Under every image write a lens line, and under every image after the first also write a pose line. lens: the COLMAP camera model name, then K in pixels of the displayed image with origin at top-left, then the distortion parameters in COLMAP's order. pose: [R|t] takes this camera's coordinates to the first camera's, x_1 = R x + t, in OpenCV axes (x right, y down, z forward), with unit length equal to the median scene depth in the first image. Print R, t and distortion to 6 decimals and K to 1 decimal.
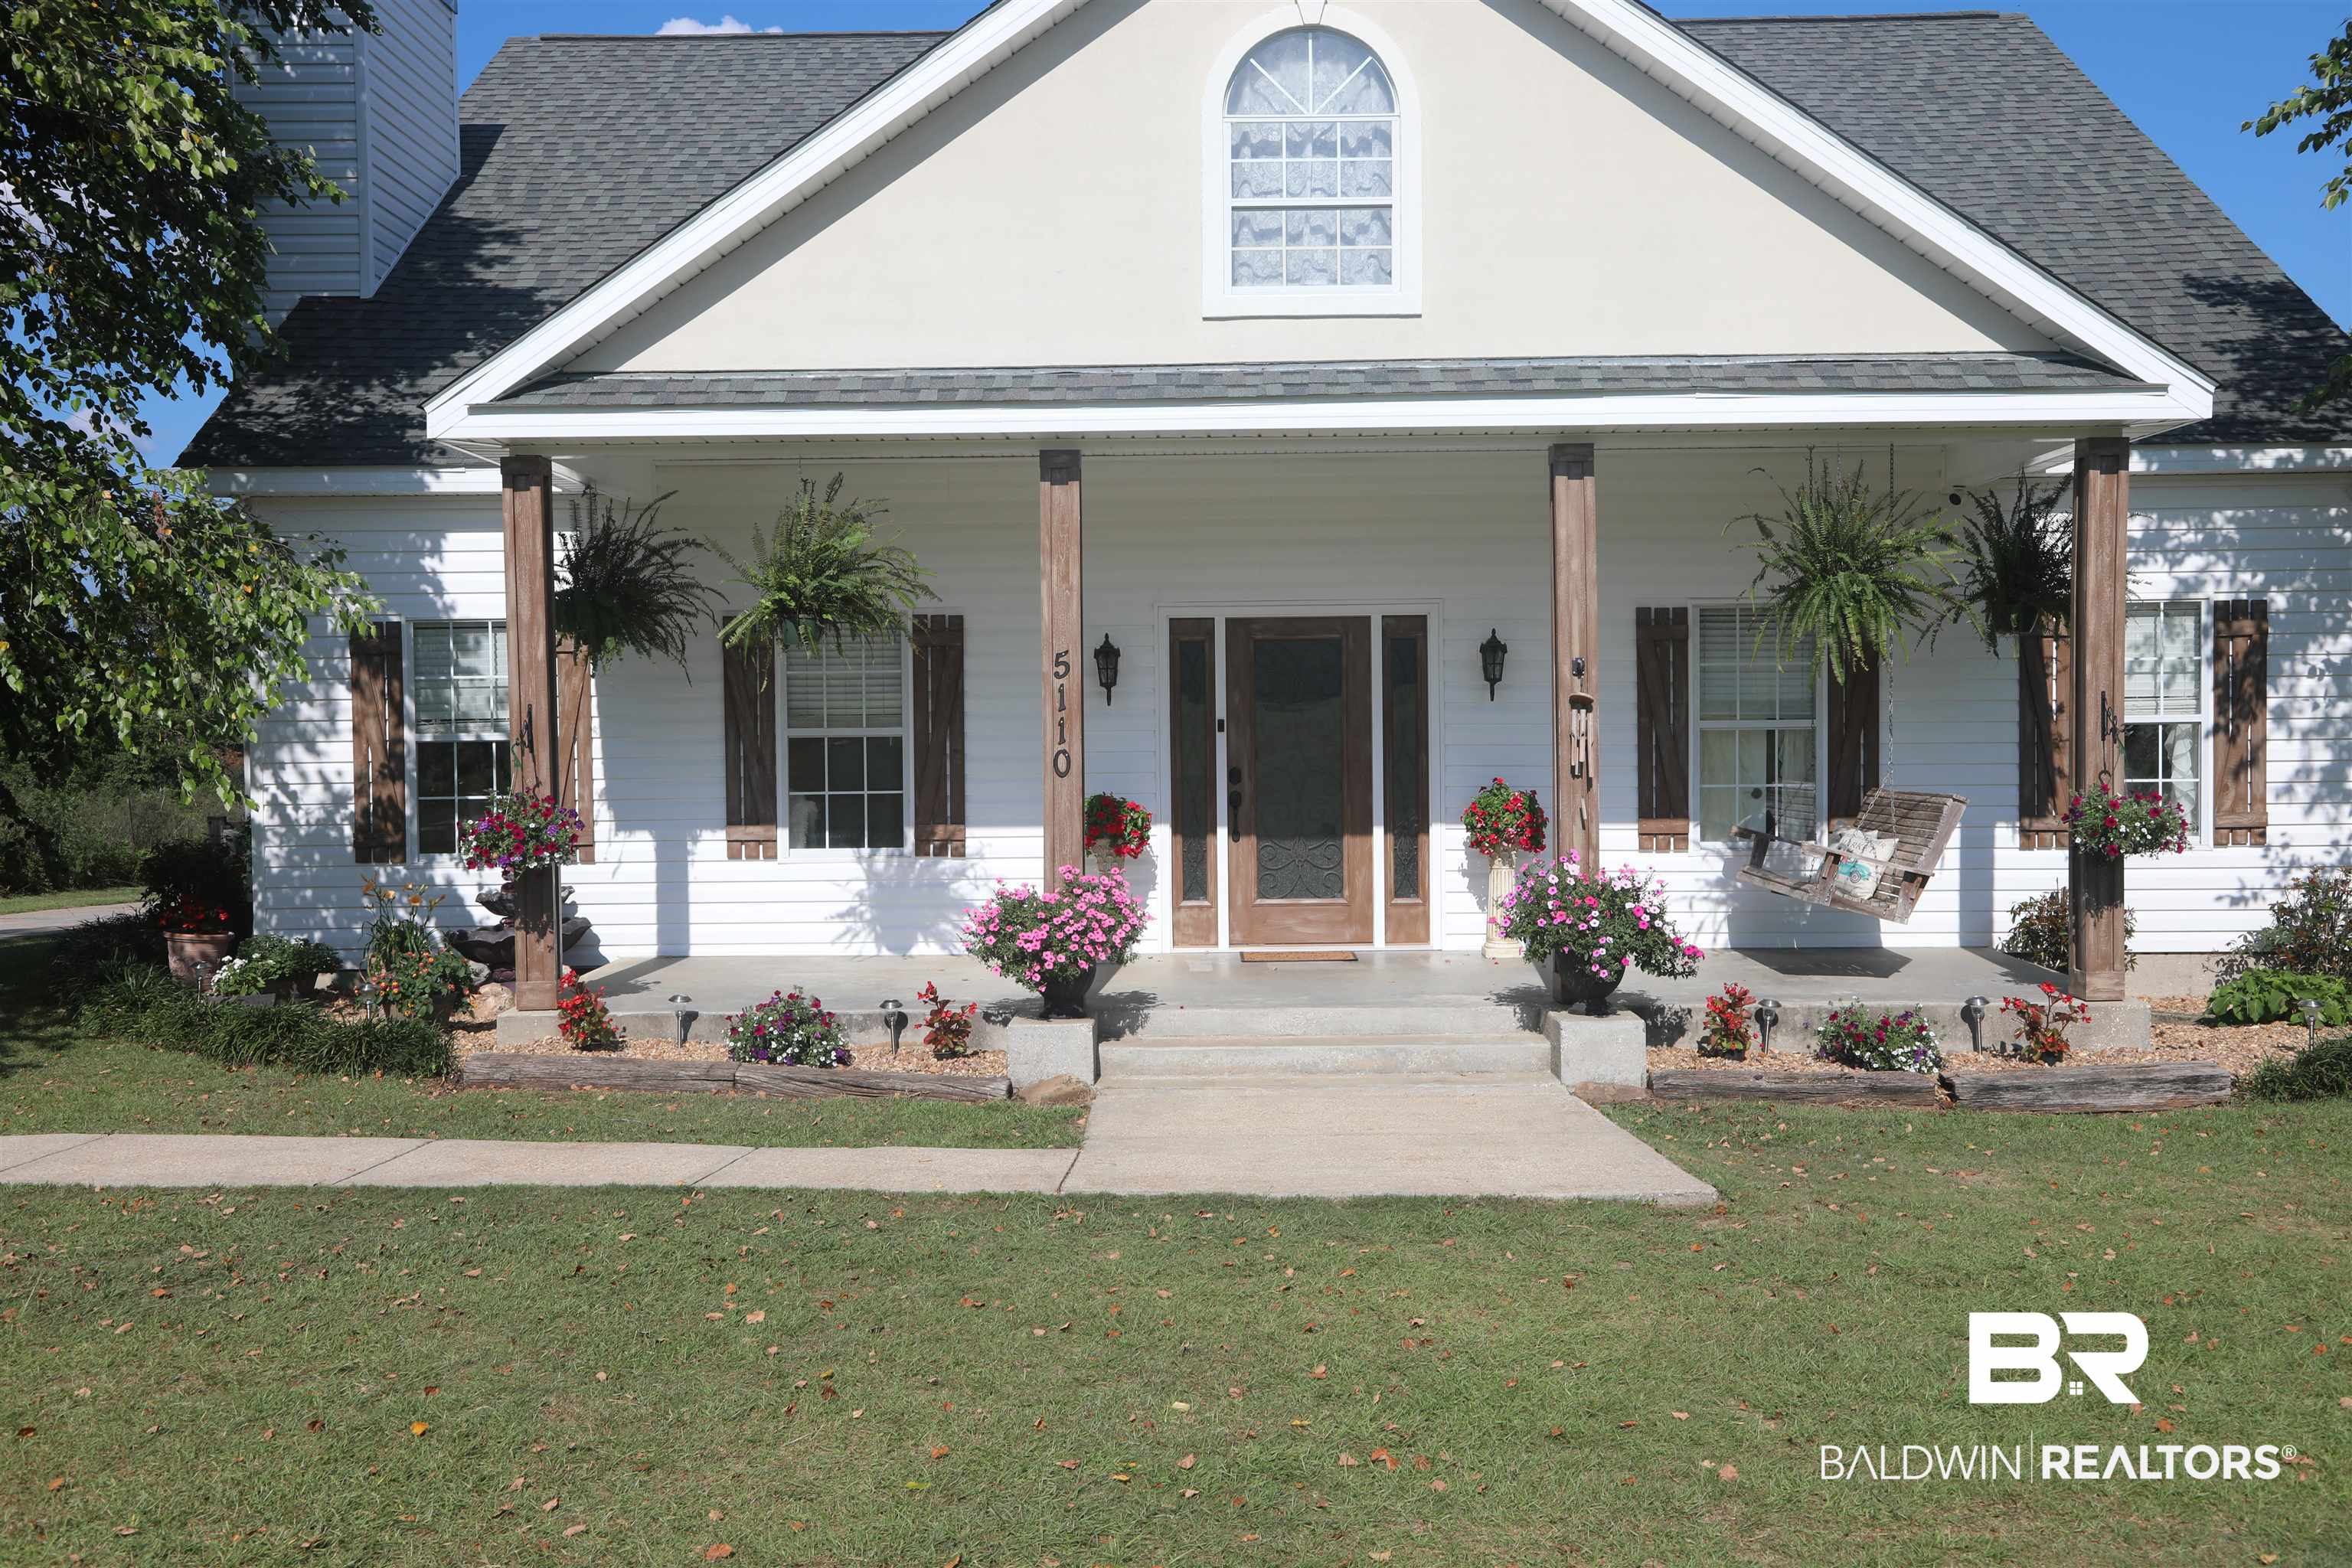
lens RADIAL K [[2320.6, 0, 1163.8], [0, 2320.6, 804.5], [0, 0, 1]] dist [0.006917, 0.000000]
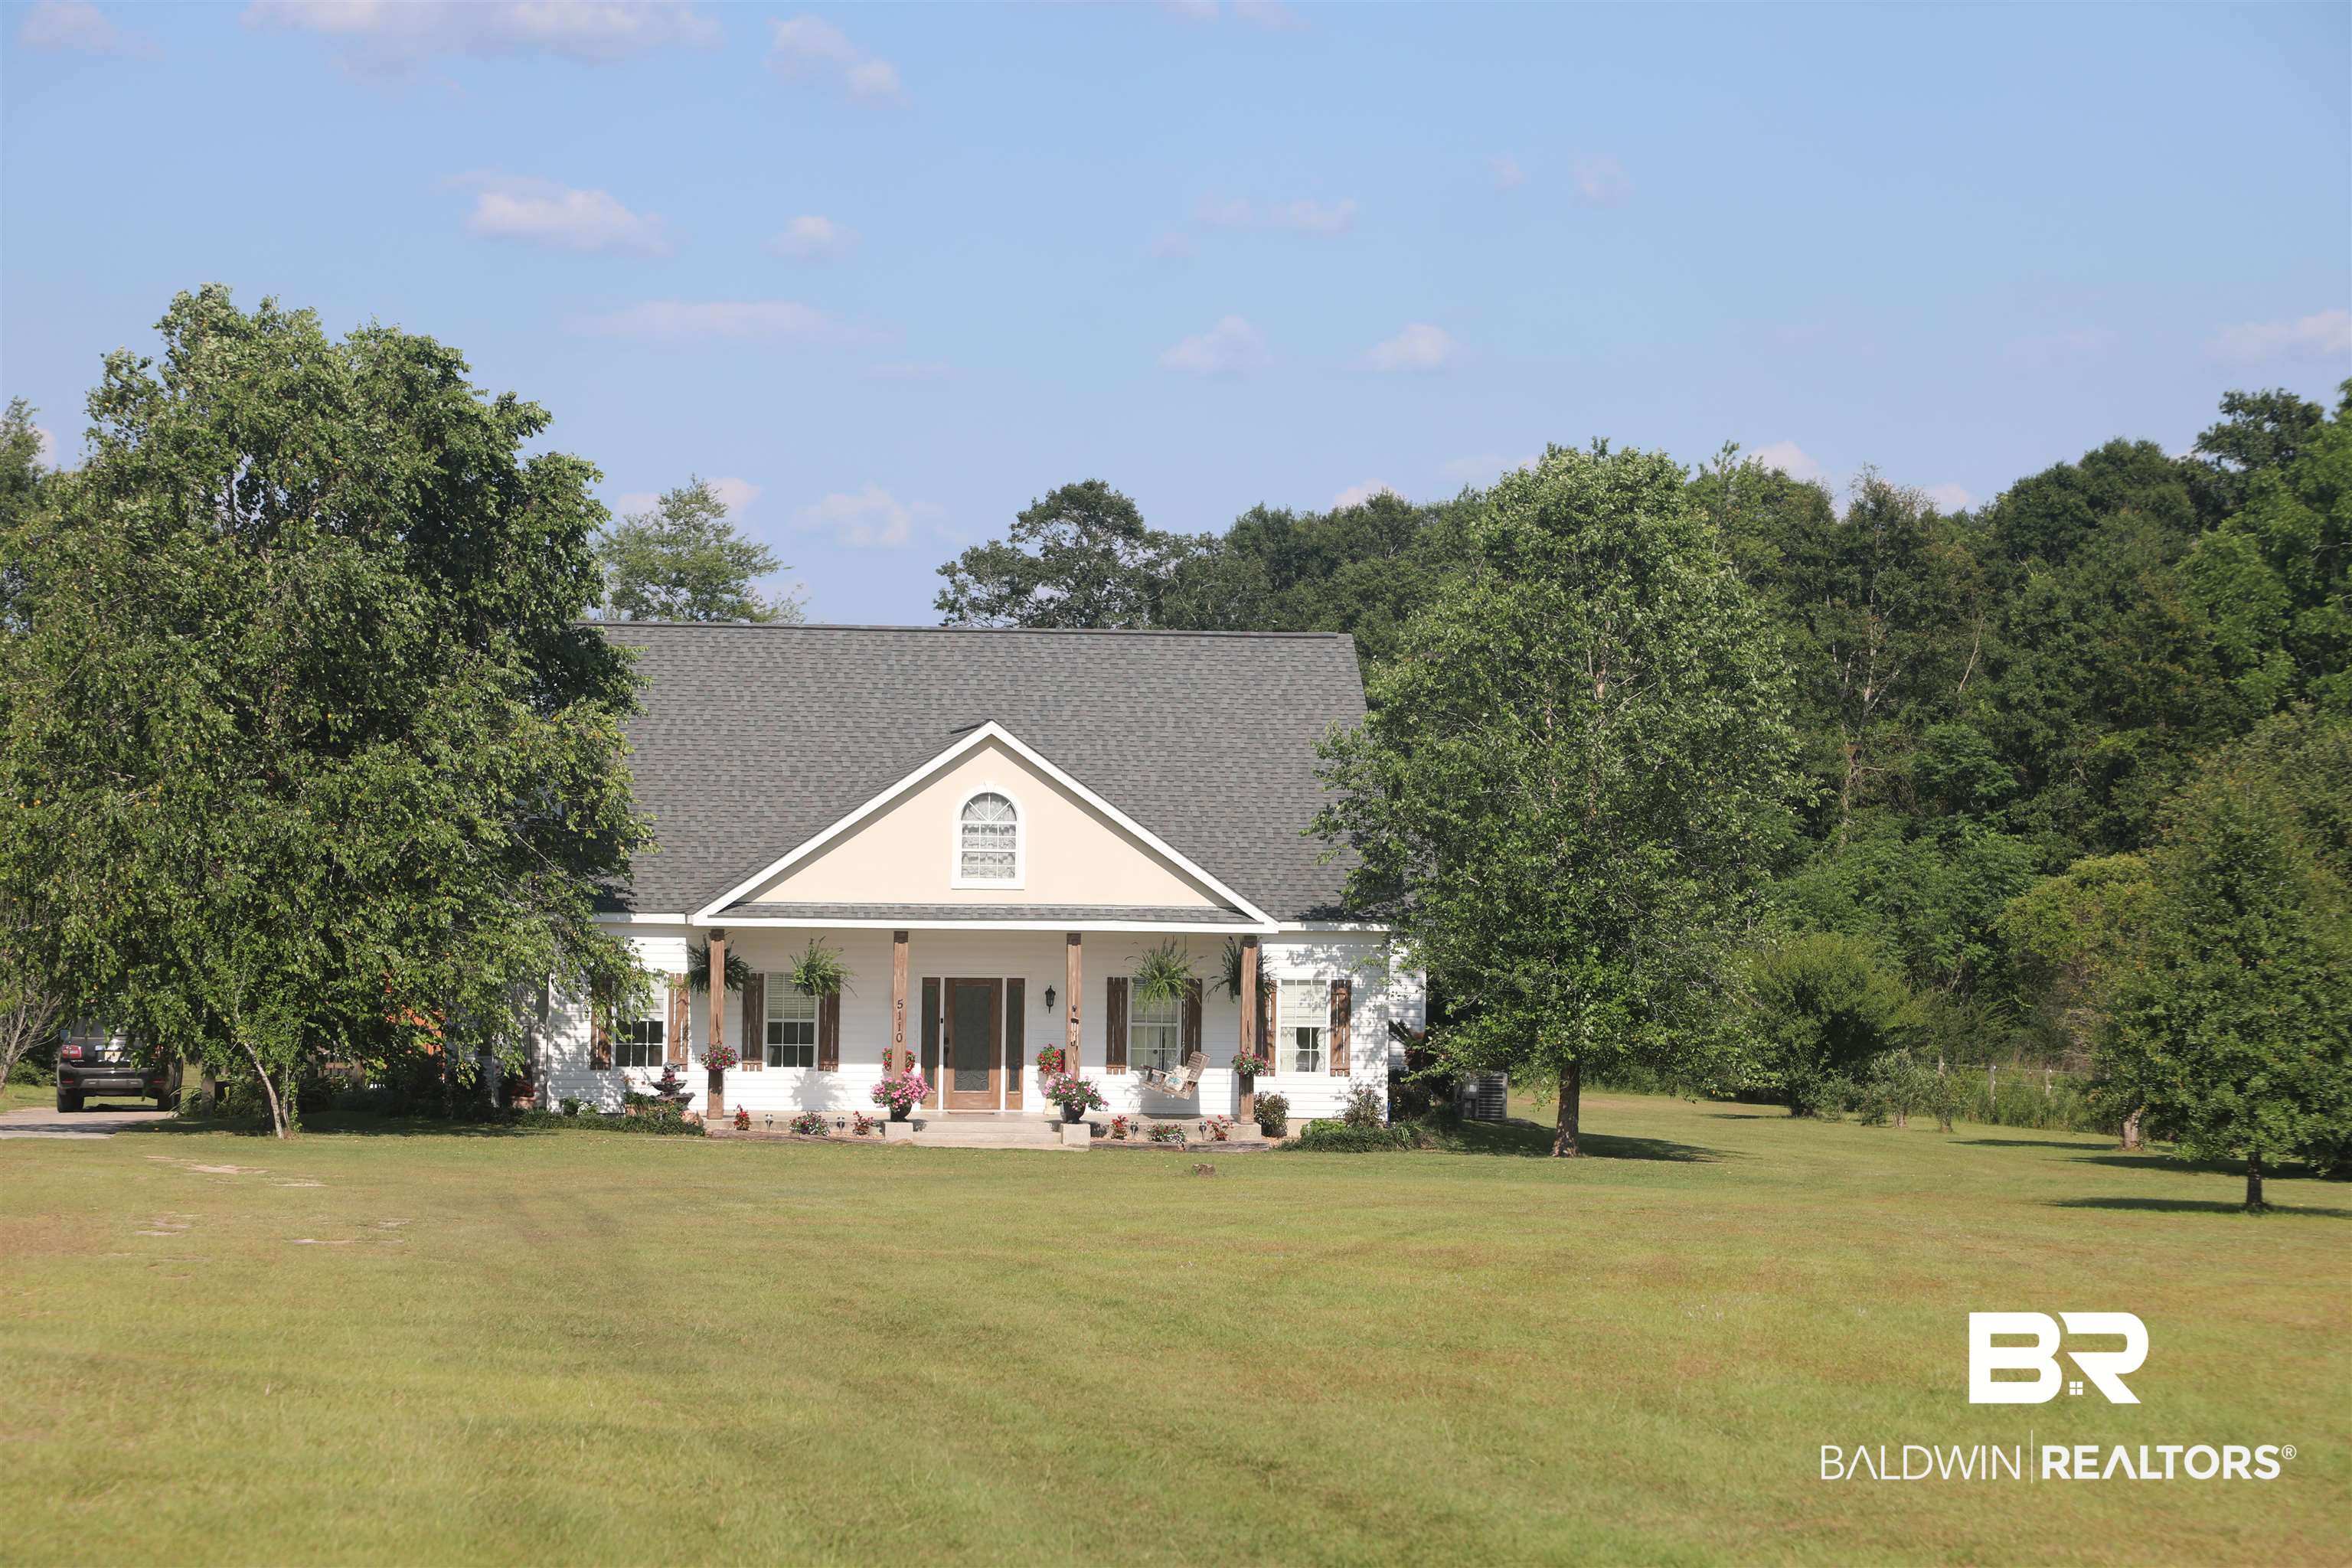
lens RADIAL K [[6793.6, 0, 1165.5], [0, 6793.6, 775.4], [0, 0, 1]] dist [0.863615, 0.000000]
pose [[0.991273, 0.026239, 0.129189, -0.728074], [-0.021195, 0.998964, -0.040270, -0.008081], [-0.130111, 0.037180, 0.990802, -6.648262]]
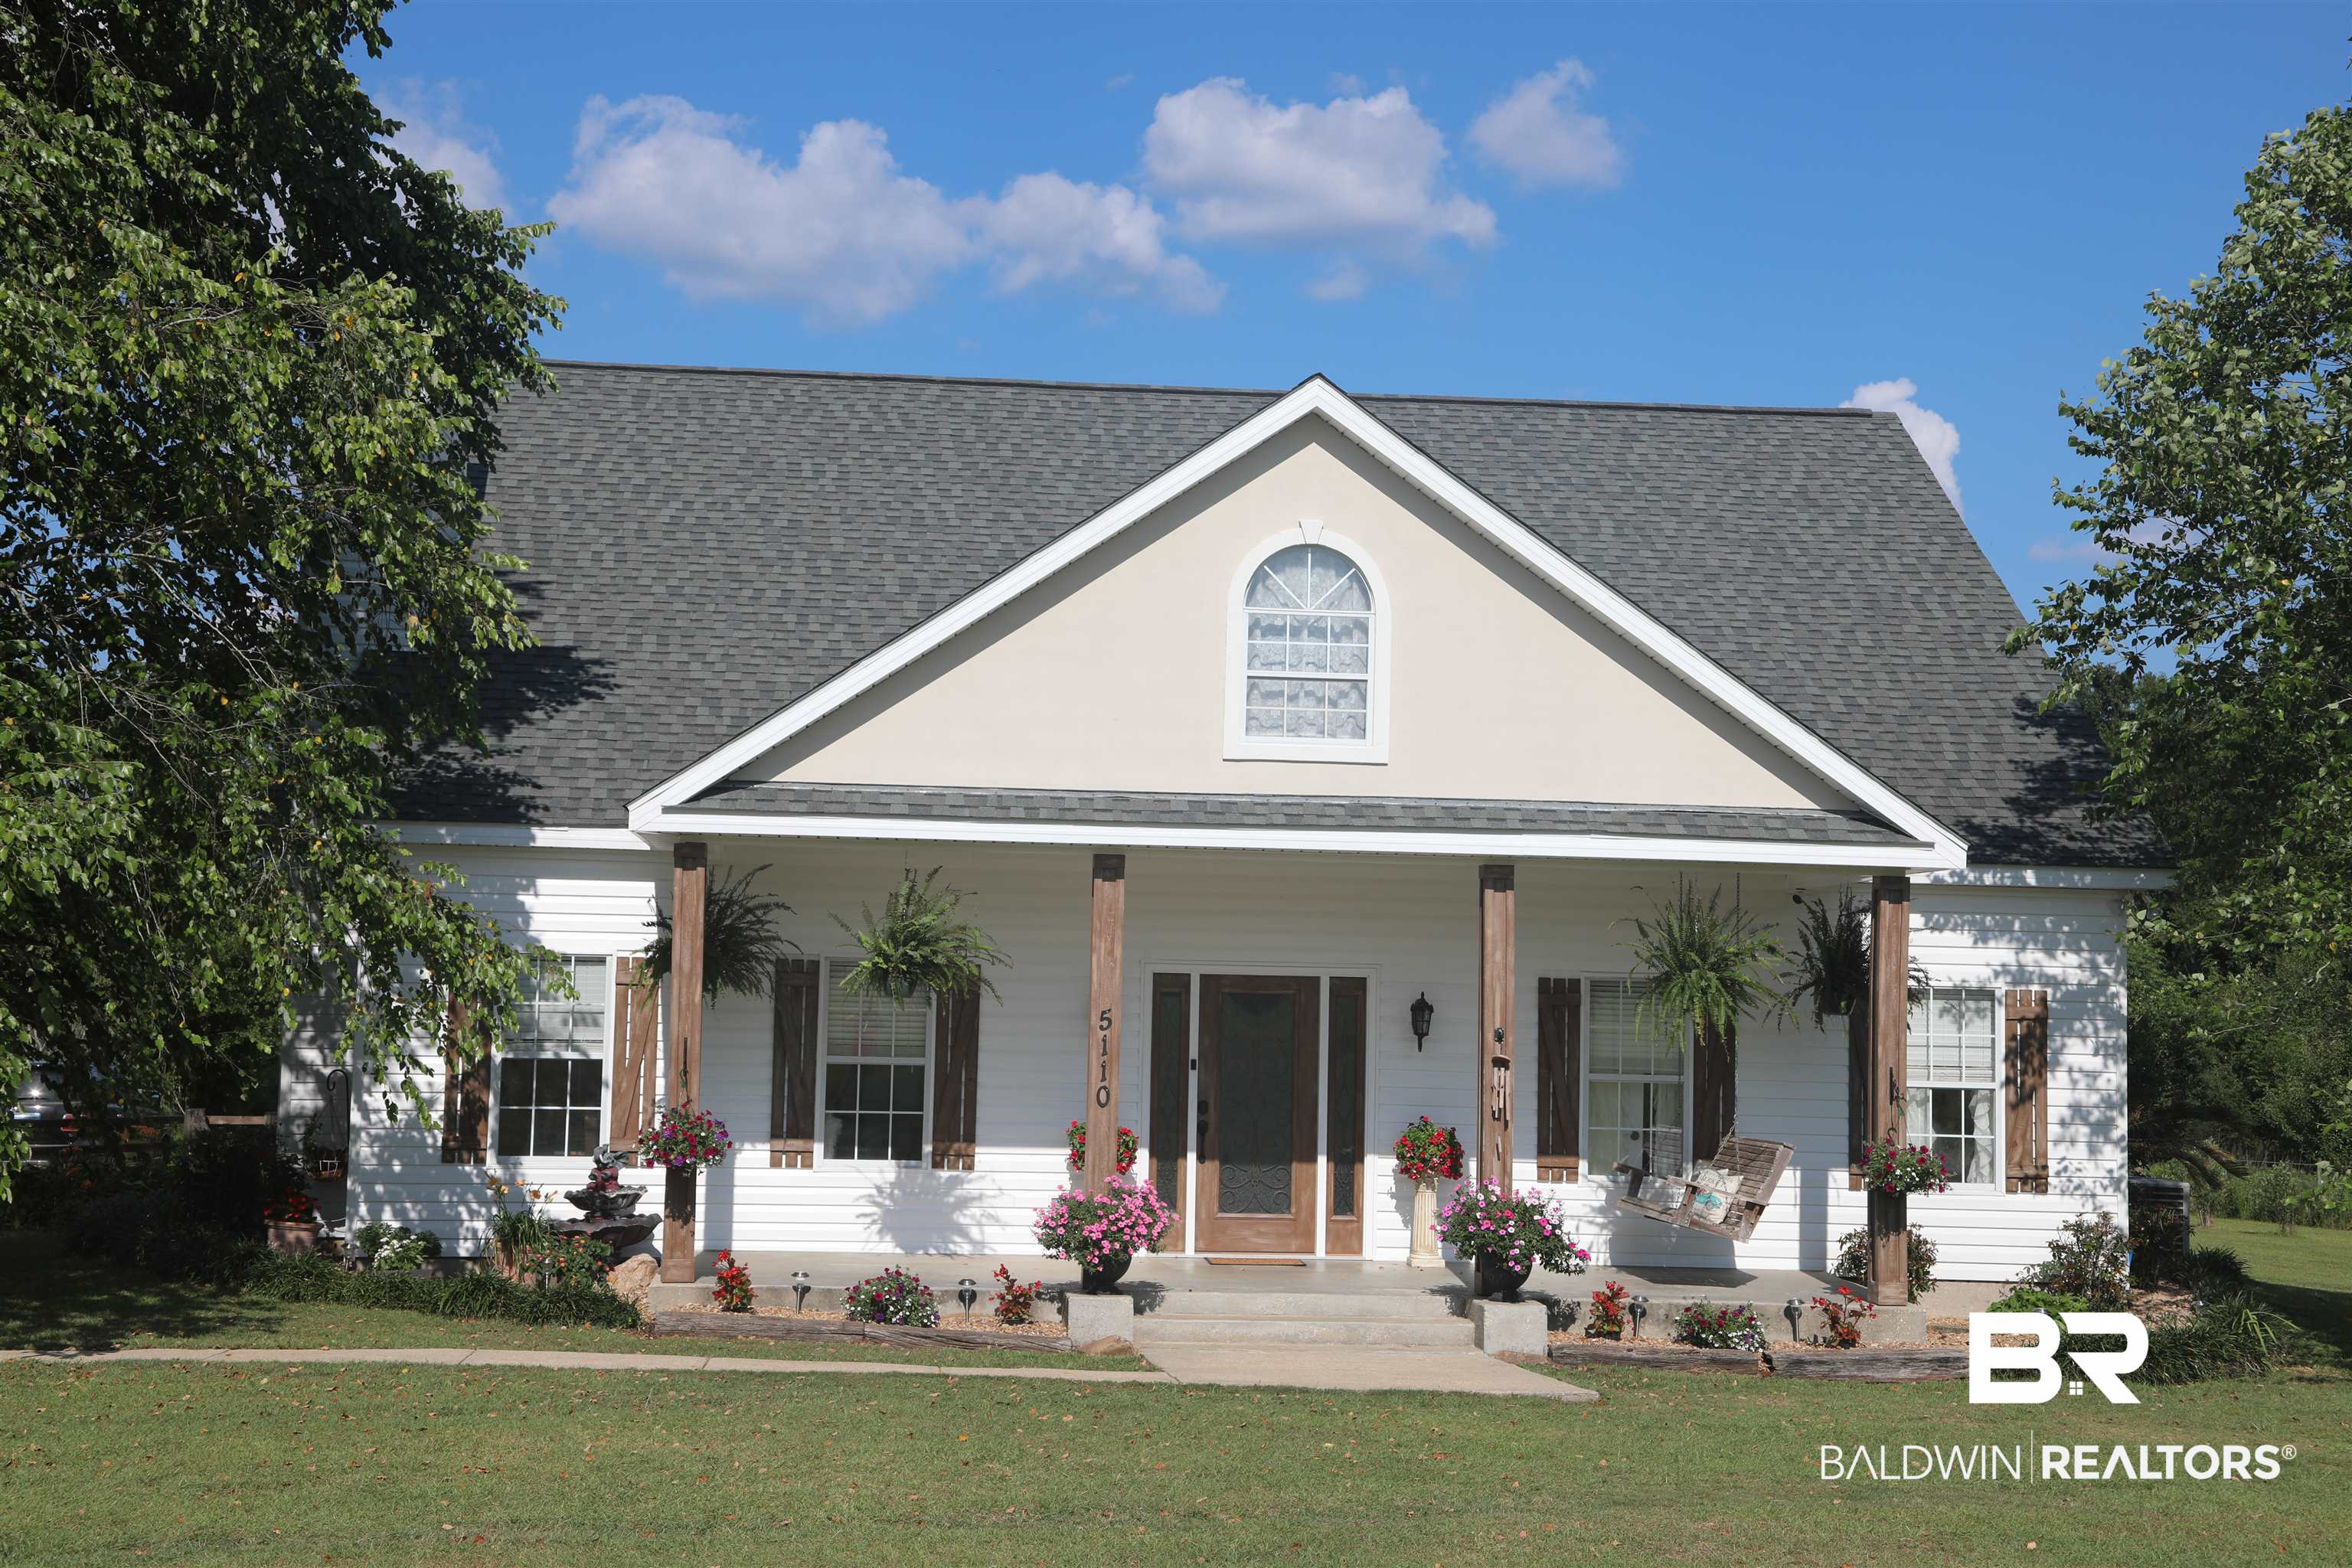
lens RADIAL K [[3419.6, 0, 1178.4], [0, 3419.6, 766.2], [0, 0, 1]] dist [0.115305, 0.000000]
pose [[0.993420, 0.040690, 0.107060, -0.186369], [-0.029296, 0.993942, -0.105928, 0.000102], [-0.110722, 0.102095, 0.988594, -0.787200]]
